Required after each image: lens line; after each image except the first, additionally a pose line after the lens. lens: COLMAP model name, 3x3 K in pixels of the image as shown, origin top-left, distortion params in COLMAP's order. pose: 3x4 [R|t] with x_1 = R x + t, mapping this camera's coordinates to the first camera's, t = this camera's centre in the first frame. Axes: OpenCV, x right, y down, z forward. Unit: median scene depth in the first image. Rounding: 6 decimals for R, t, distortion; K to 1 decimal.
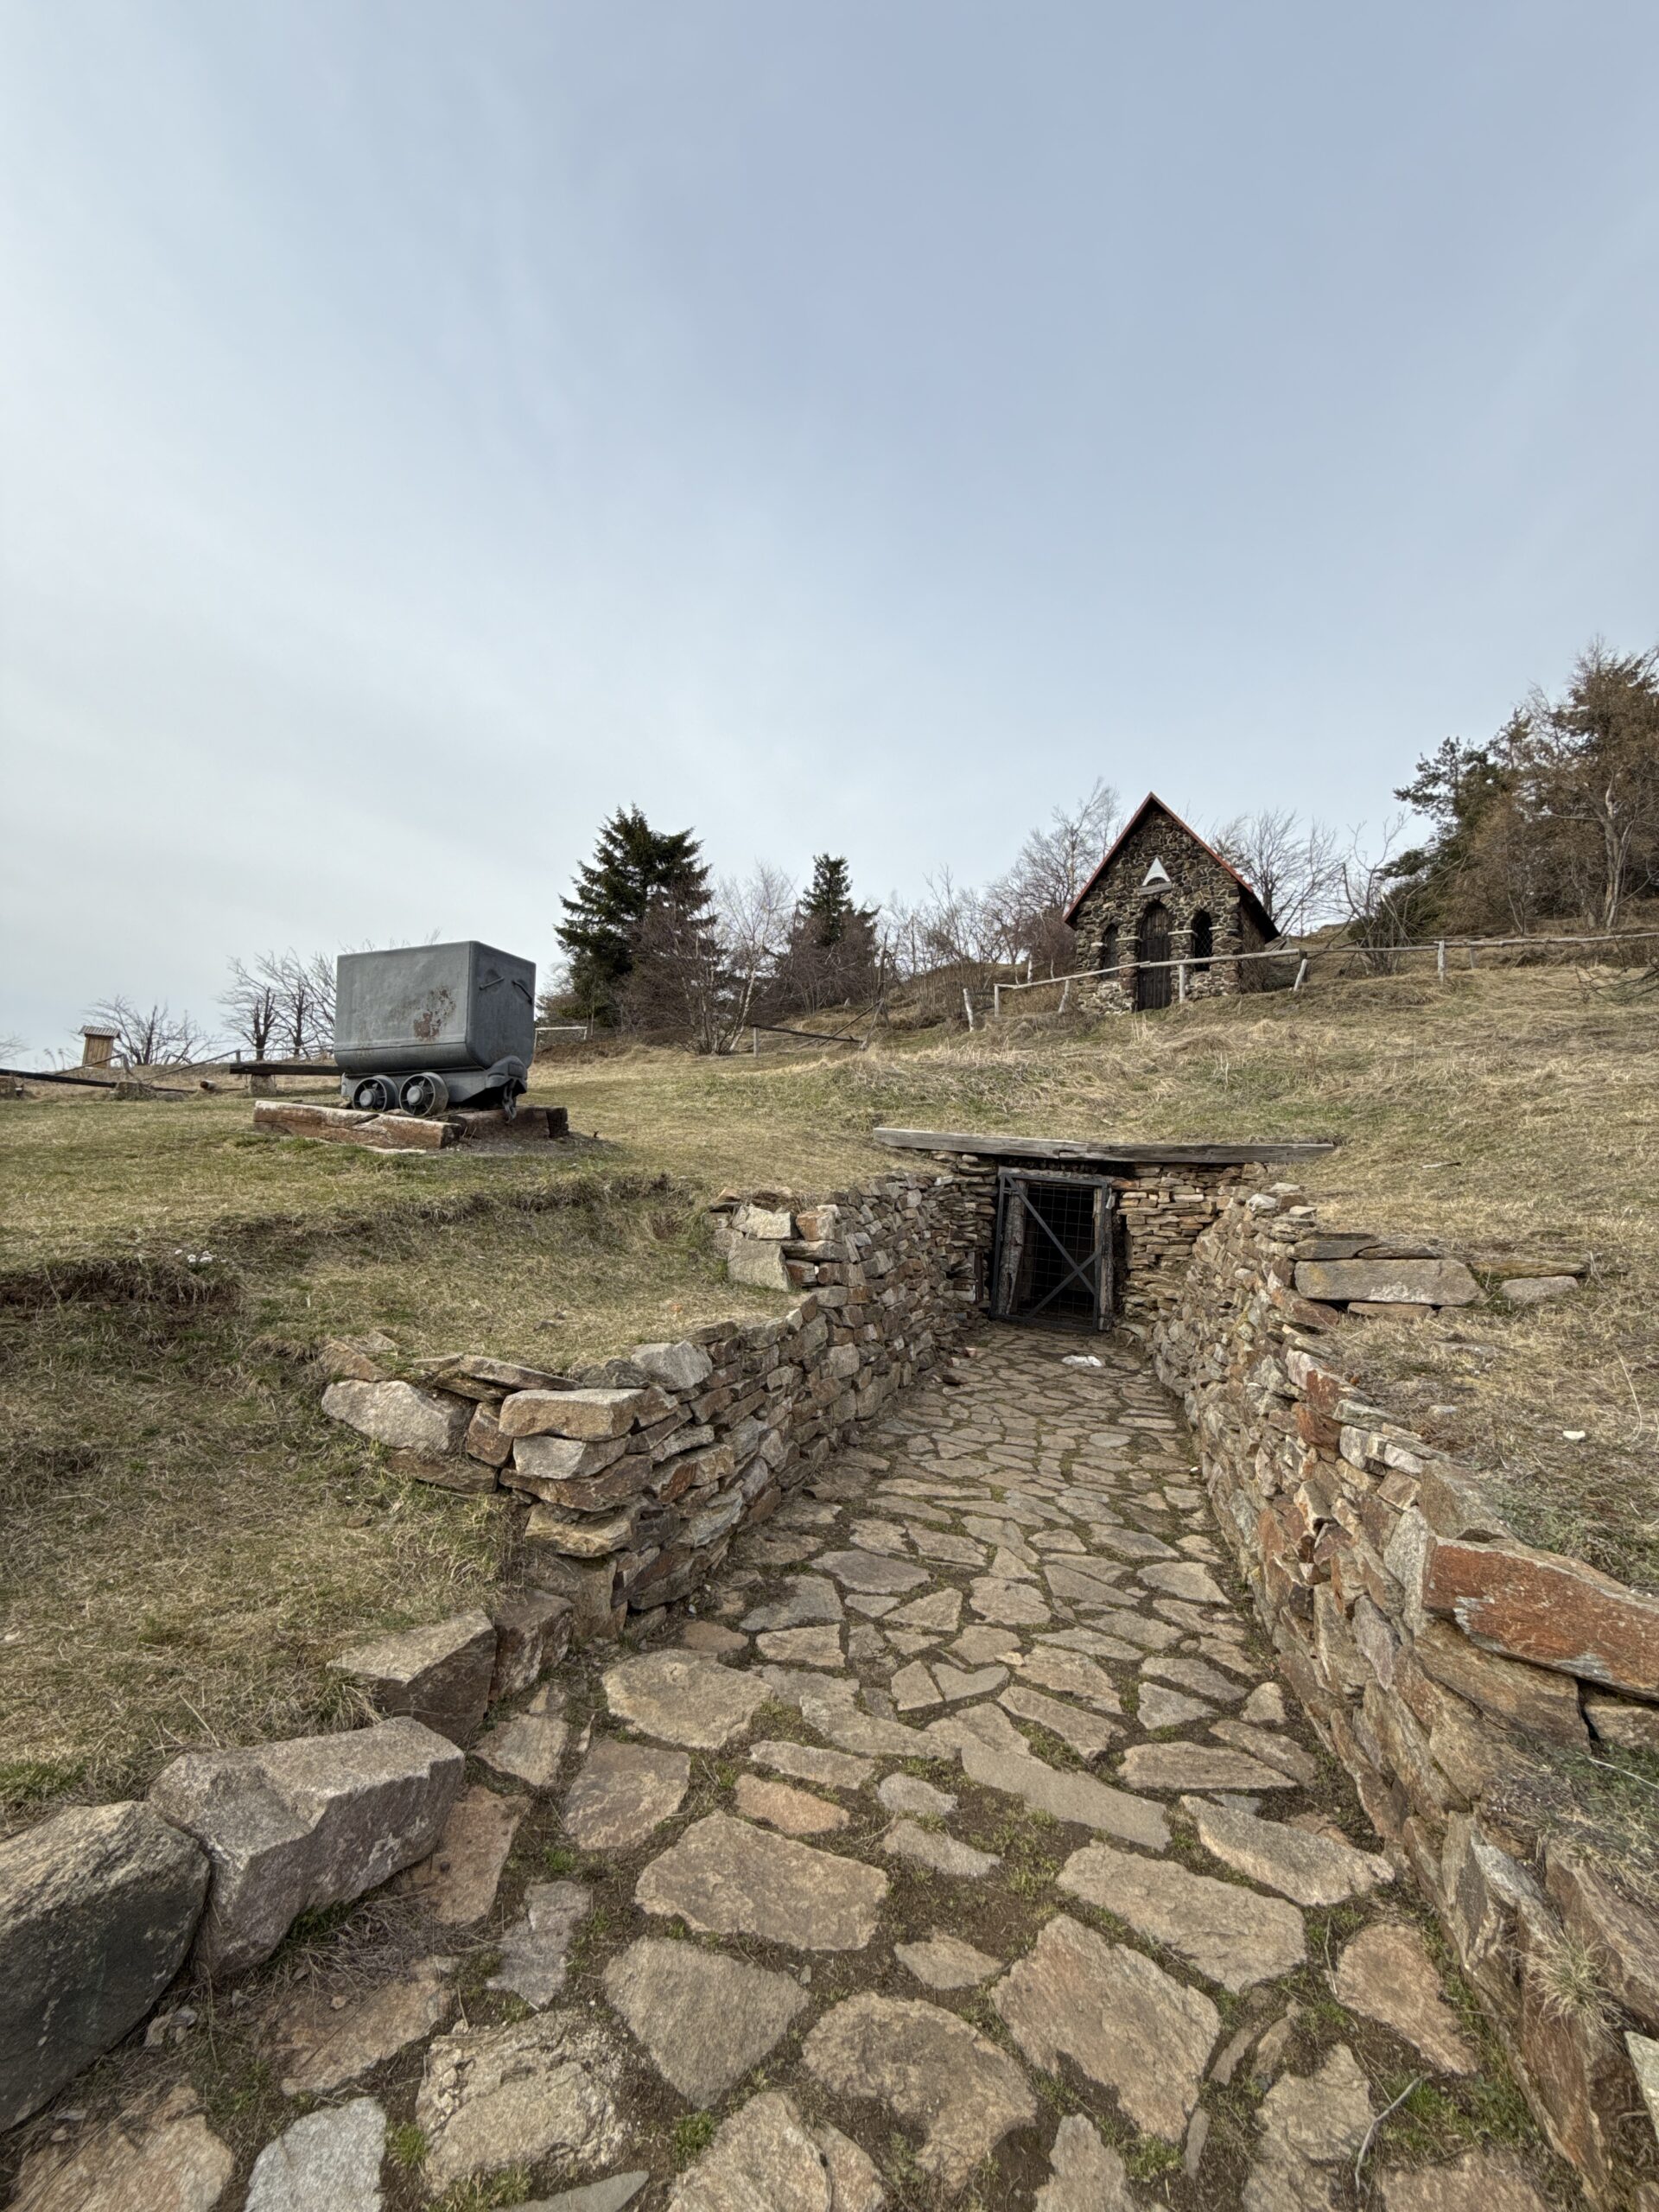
lens RADIAL K [[894.2, 0, 829.5], [0, 894.2, 1106.0], [0, 0, 1]] dist [-0.001350, -0.000096]
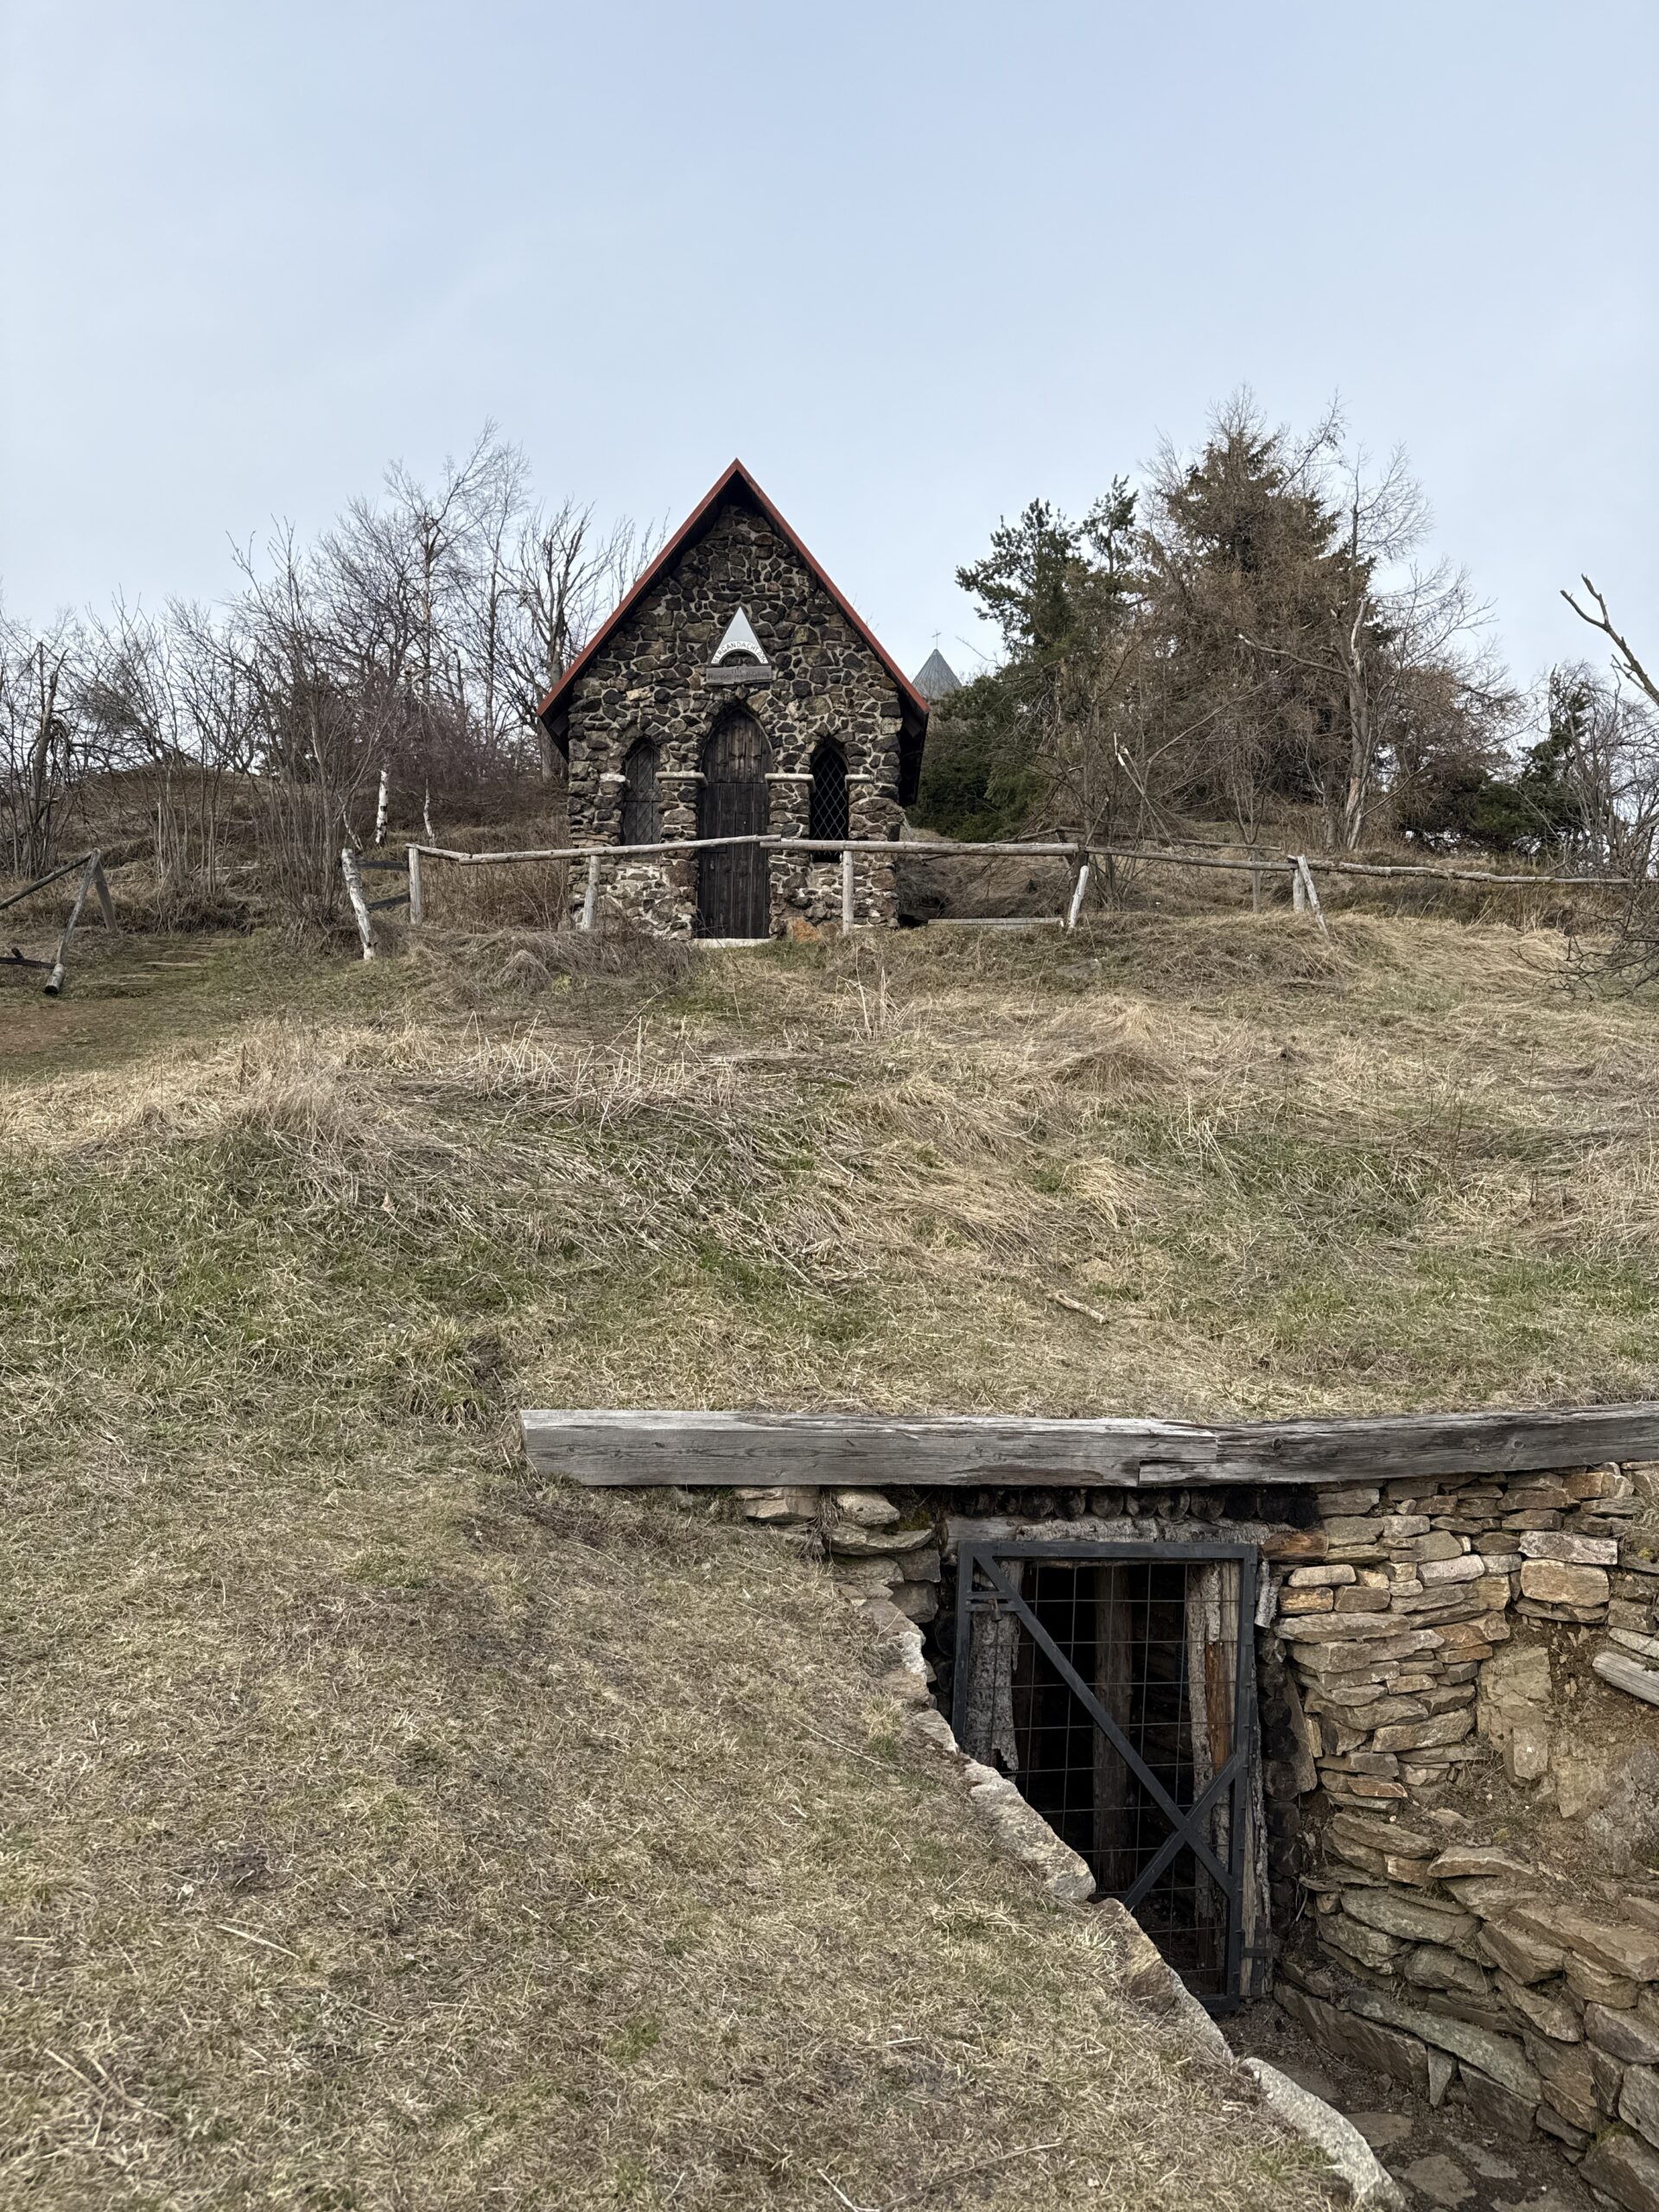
lens RADIAL K [[1581.2, 0, 829.5], [0, 1581.2, 1106.0], [0, 0, 1]] dist [0.043589, -0.002990]
pose [[0.816512, 0.003462, 0.577319, -0.076924], [-0.024884, 0.999264, 0.029201, -0.043307], [-0.576792, -0.038209, 0.815997, 0.290150]]
